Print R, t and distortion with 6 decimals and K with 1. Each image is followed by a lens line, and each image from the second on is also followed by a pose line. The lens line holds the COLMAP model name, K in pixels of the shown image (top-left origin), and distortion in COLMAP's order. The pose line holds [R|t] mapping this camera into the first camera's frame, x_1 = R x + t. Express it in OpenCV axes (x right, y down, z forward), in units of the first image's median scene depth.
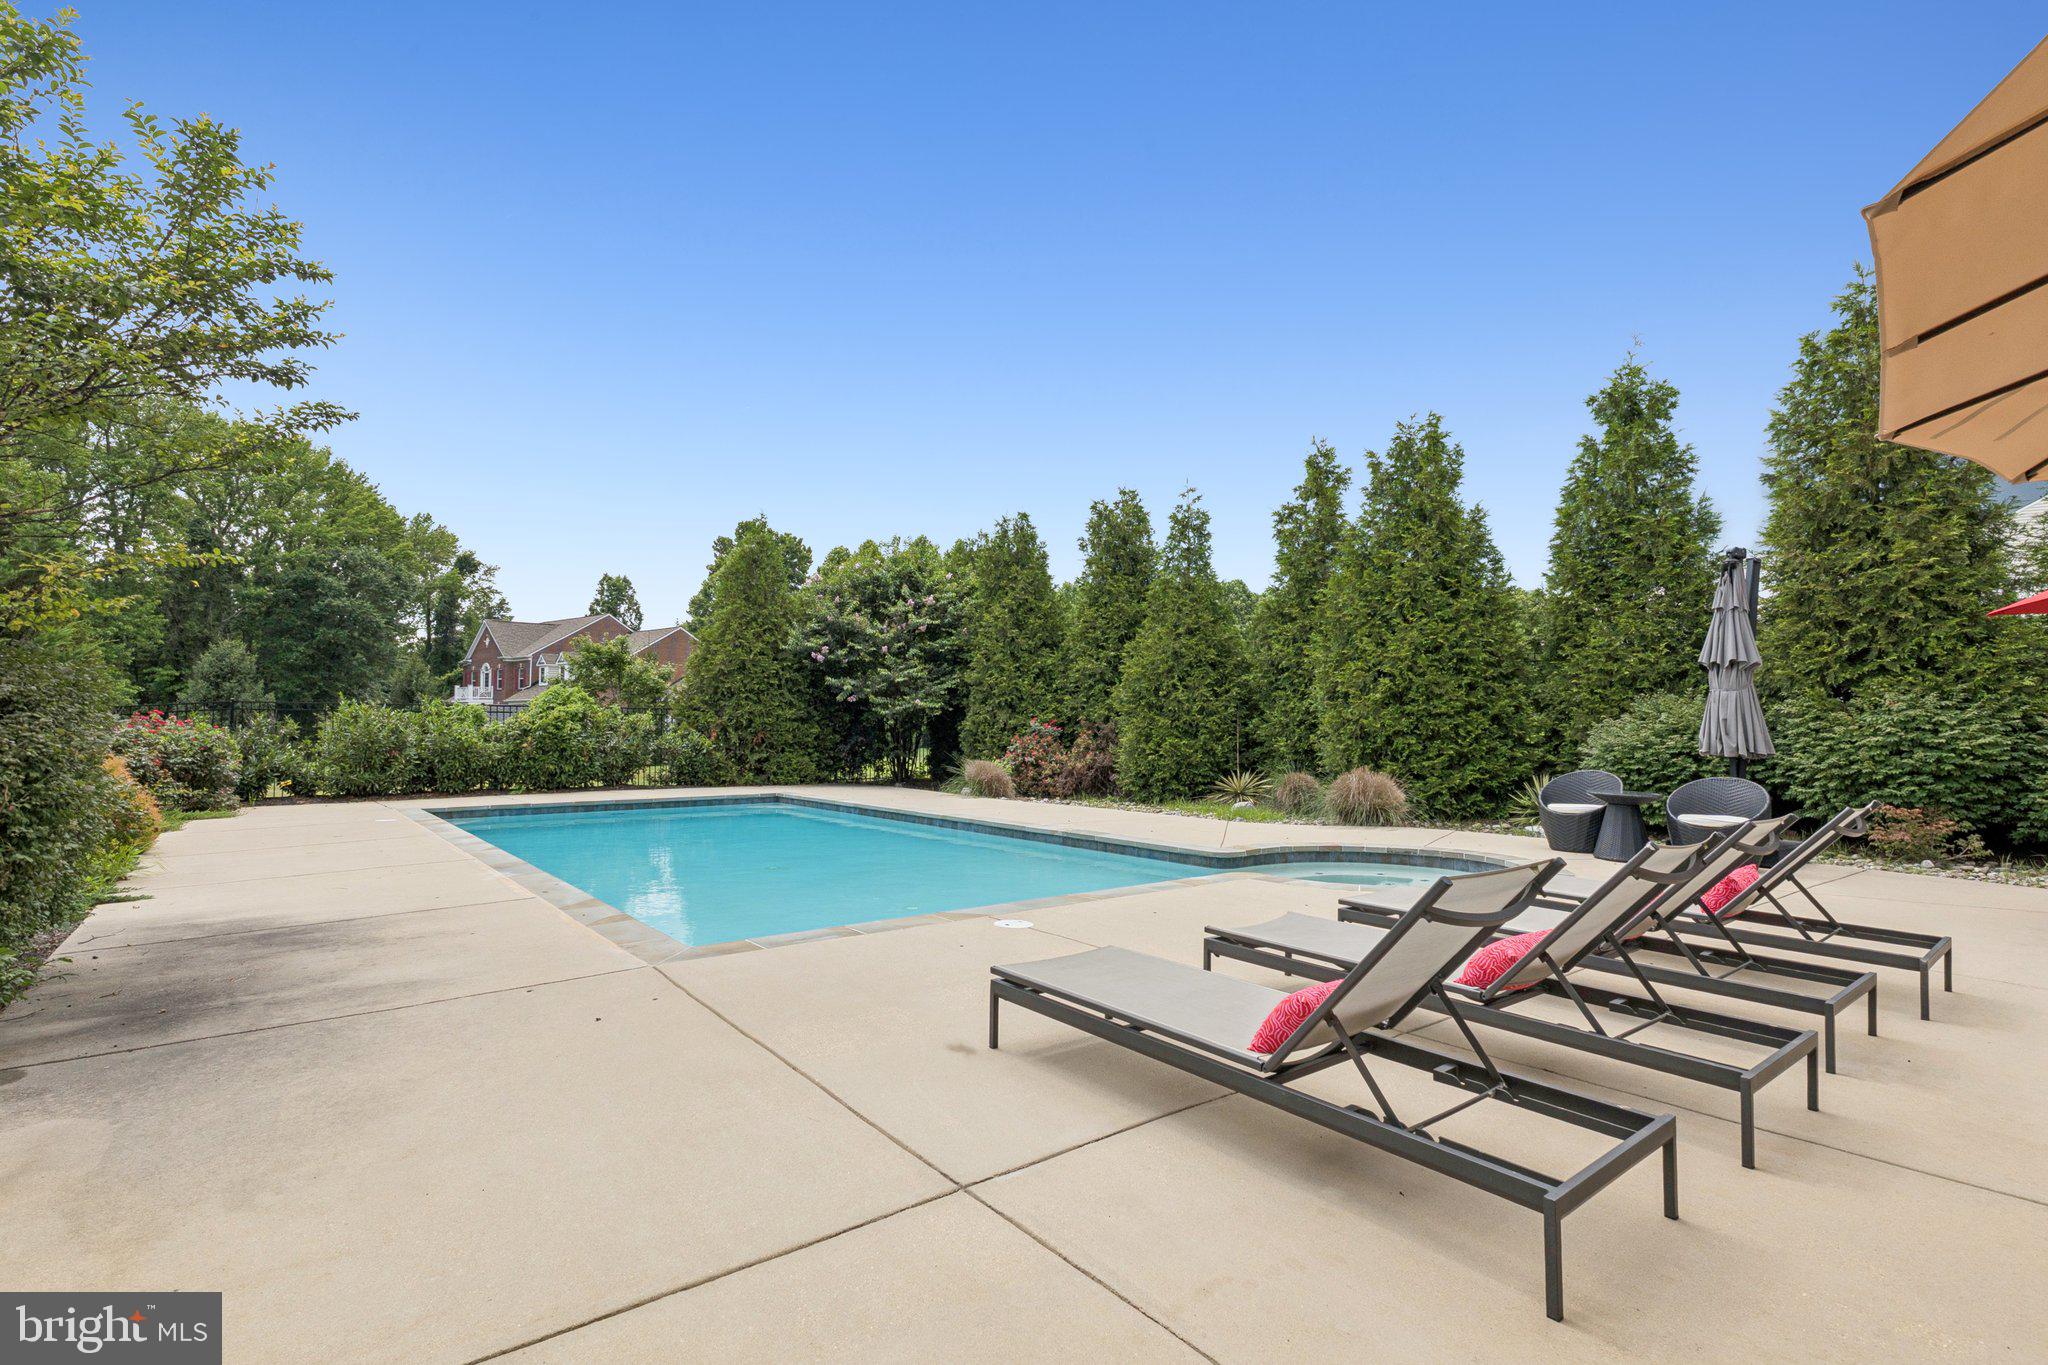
lens RADIAL K [[981.4, 0, 1002.0], [0, 981.4, 689.6], [0, 0, 1]] dist [-0.011077, 0.007142]
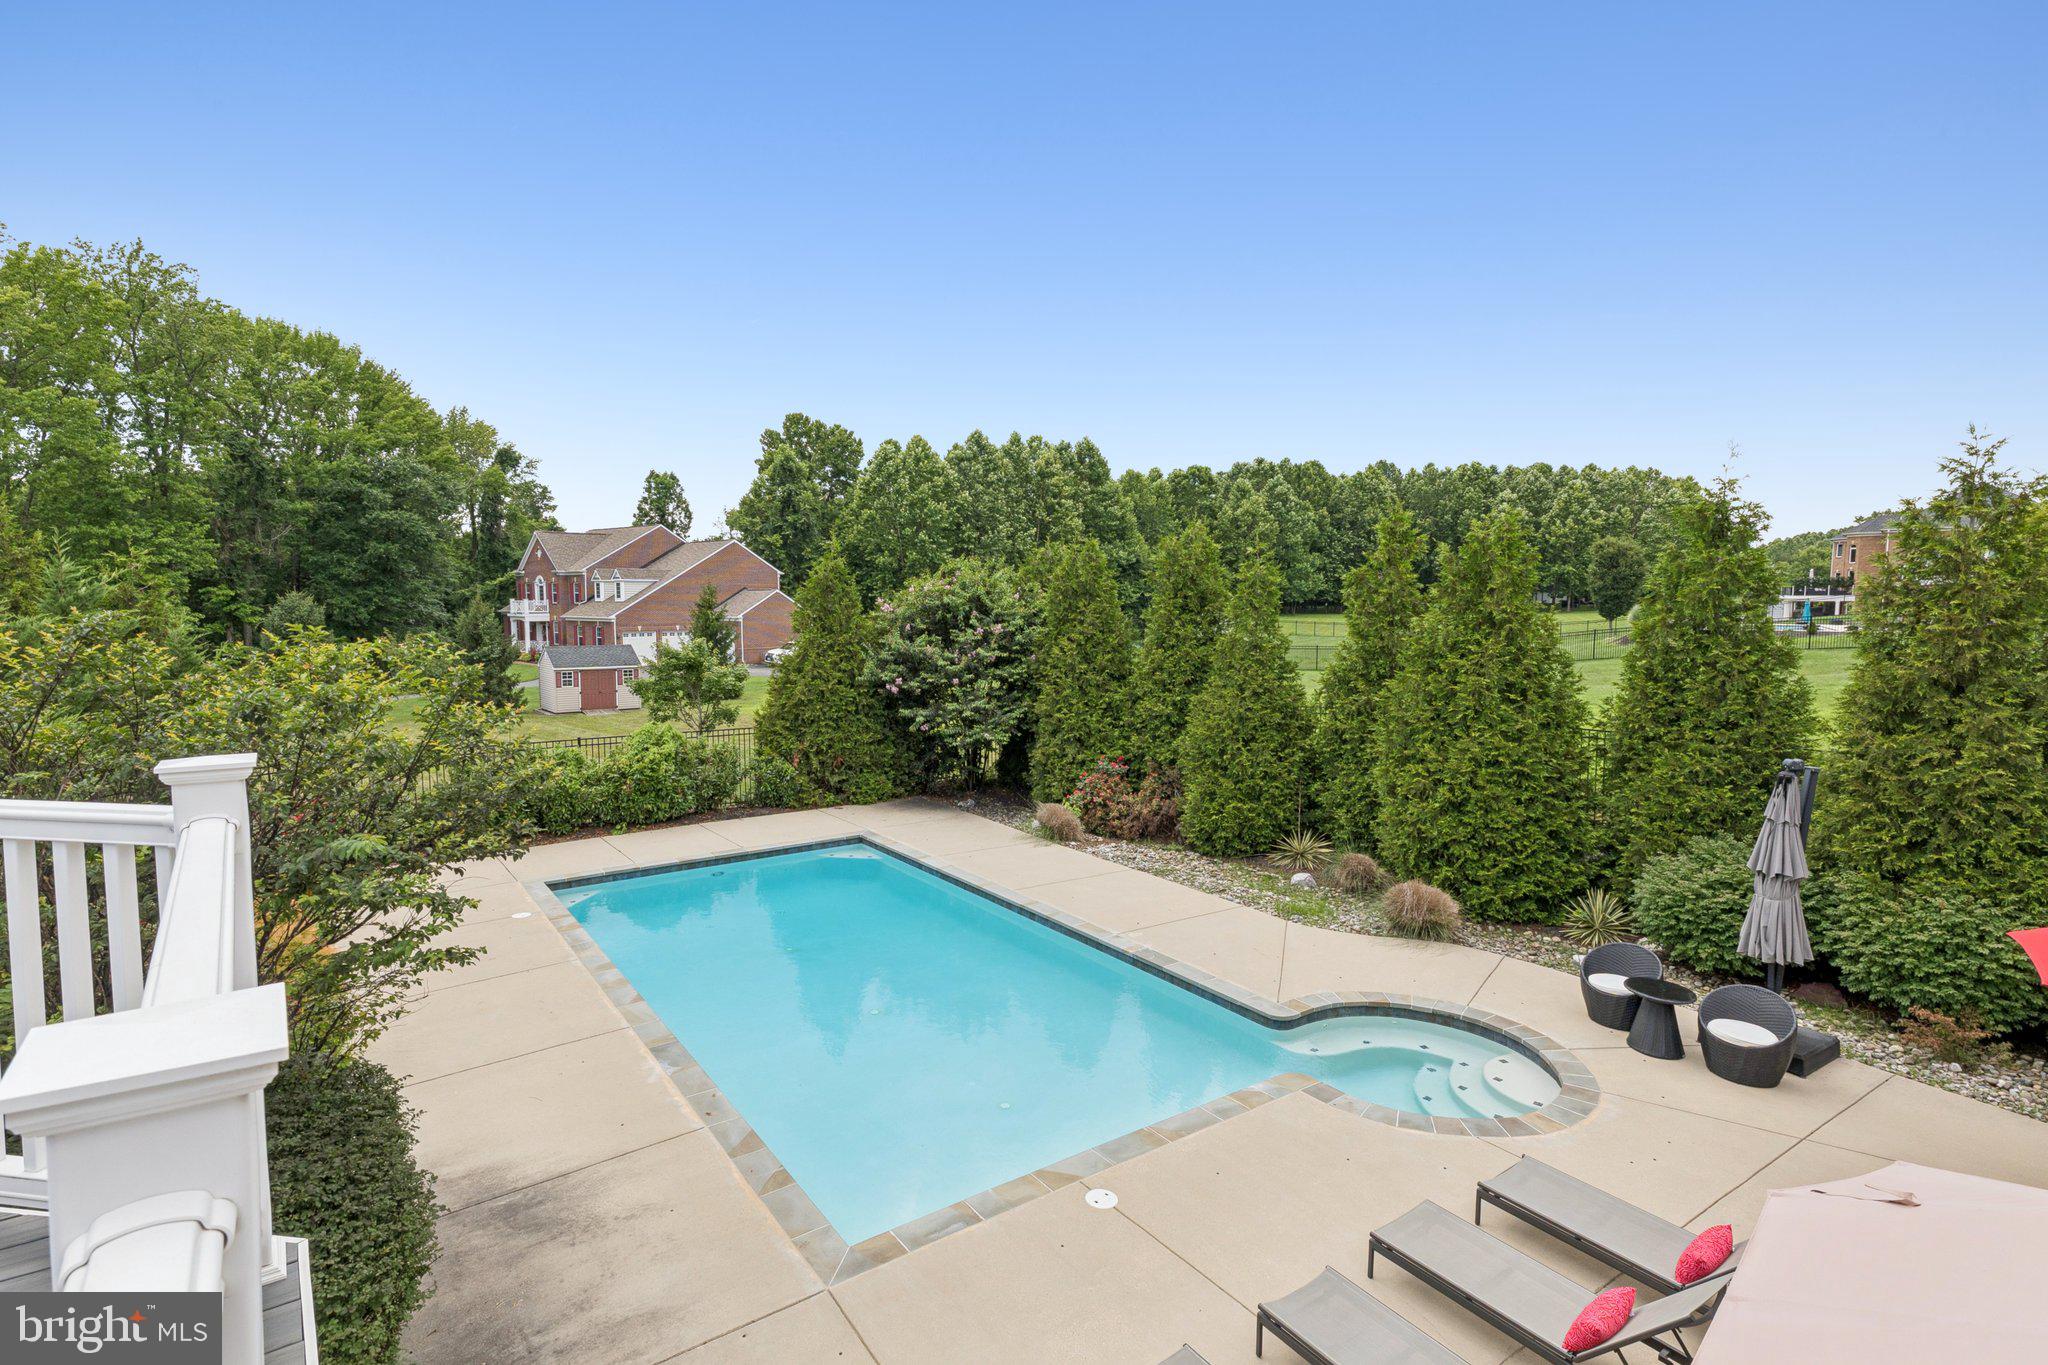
lens RADIAL K [[1020.6, 0, 1003.6], [0, 1020.6, 681.8], [0, 0, 1]] dist [0.049247, -0.013667]
pose [[0.998605, 0.000366, -0.052805, -0.014644], [0.006778, 0.990816, 0.135045, -0.202949], [0.052369, -0.135215, 0.989431, -0.068821]]
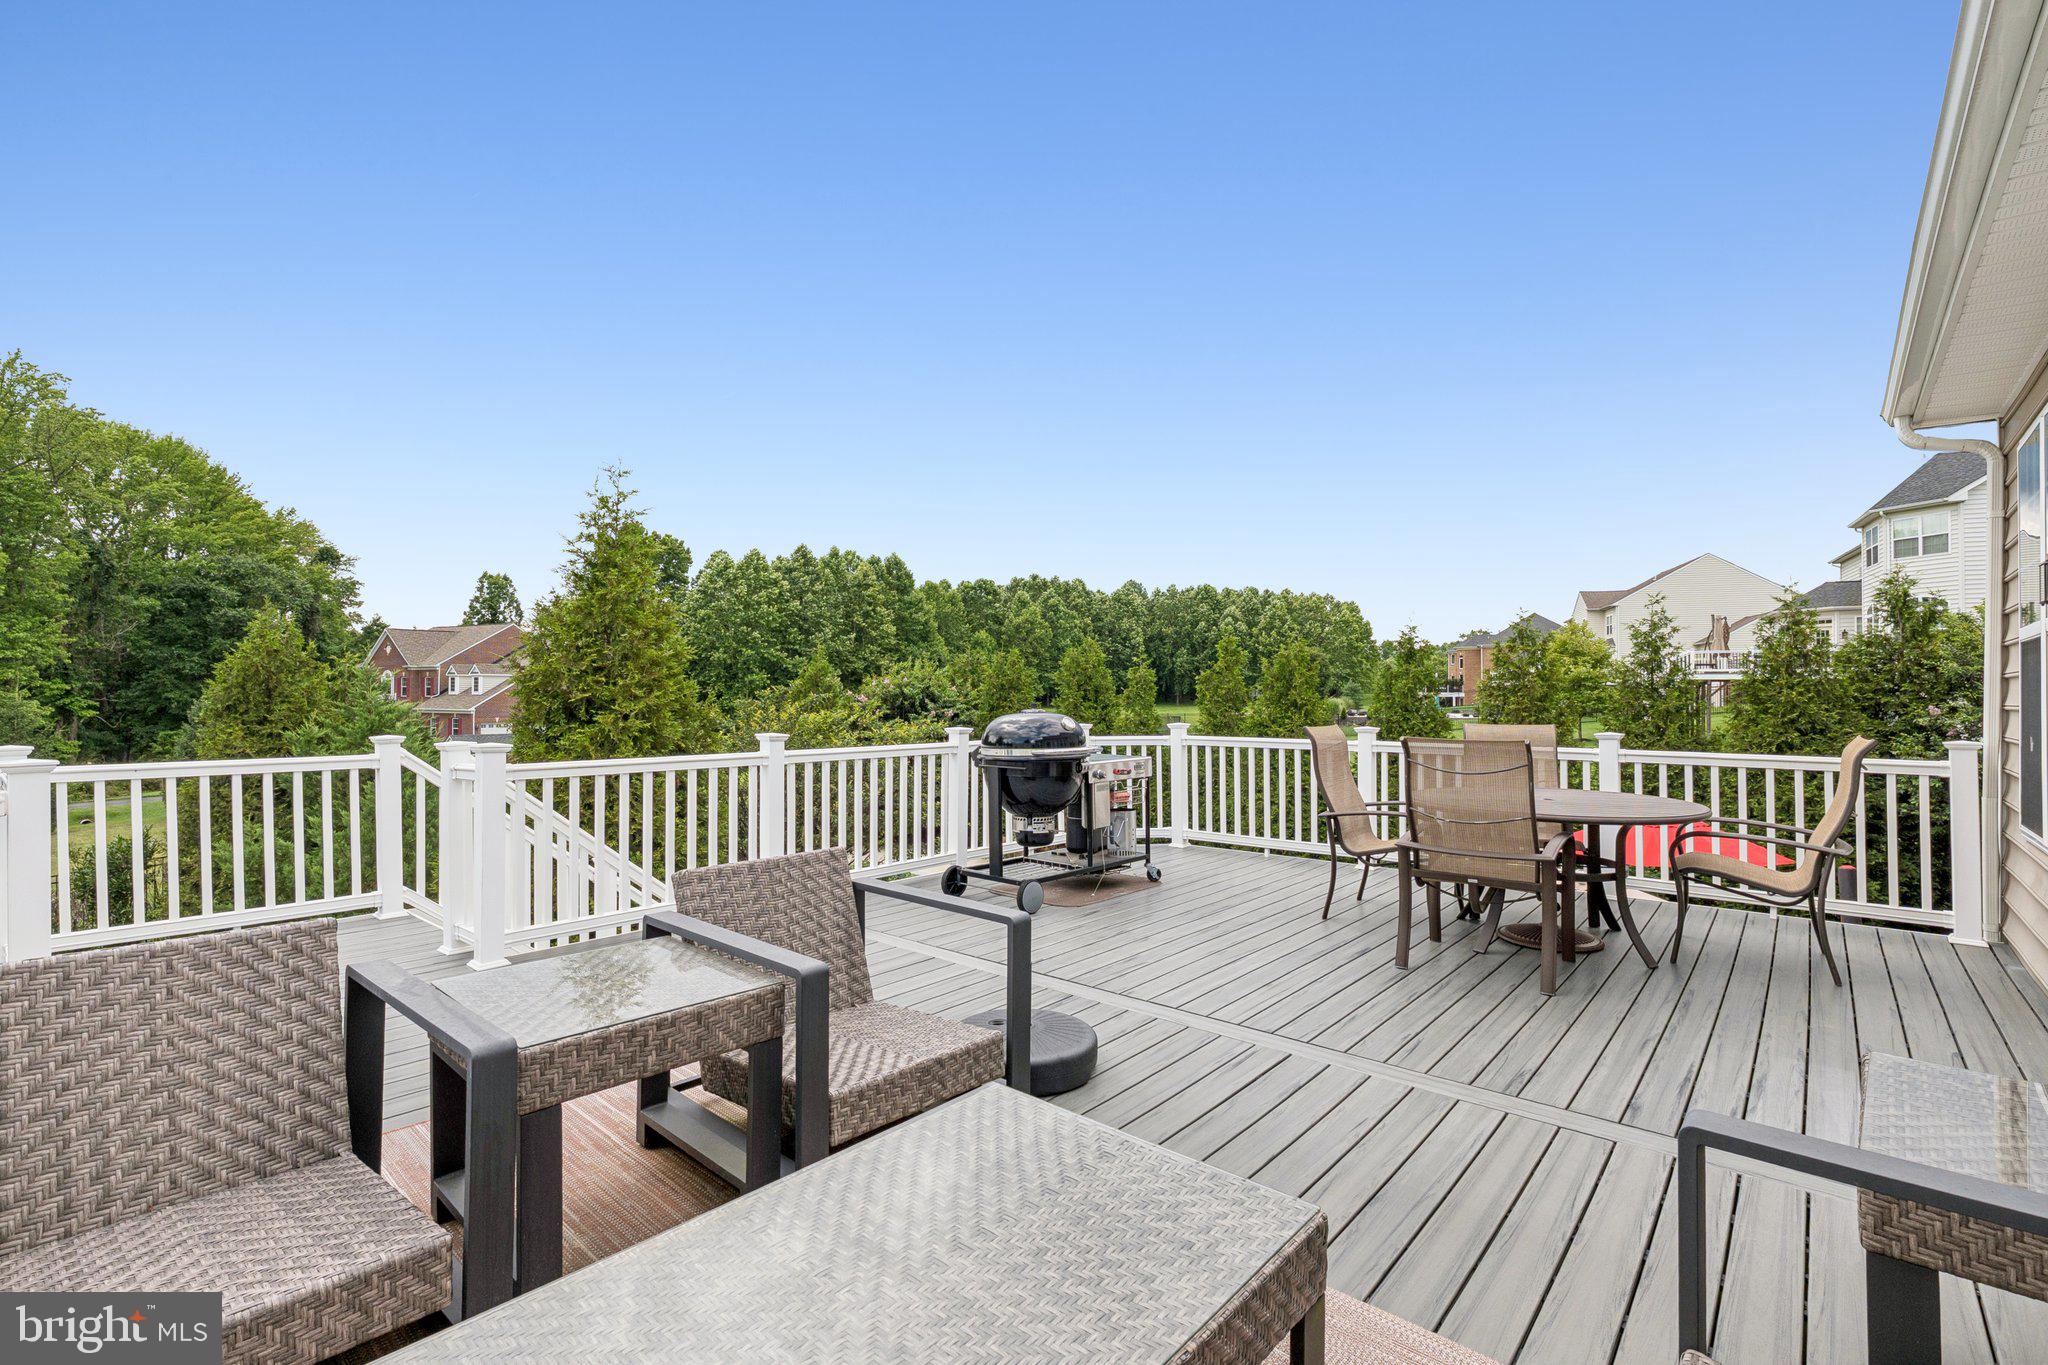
lens RADIAL K [[981.4, 0, 981.0], [0, 981.4, 685.2], [0, 0, 1]] dist [-0.011077, 0.007142]
pose [[0.985303, -0.000882, 0.170812, -0.301645], [-0.007041, 0.998927, 0.045772, -0.220079], [-0.170669, -0.046302, 0.984240, -0.435635]]
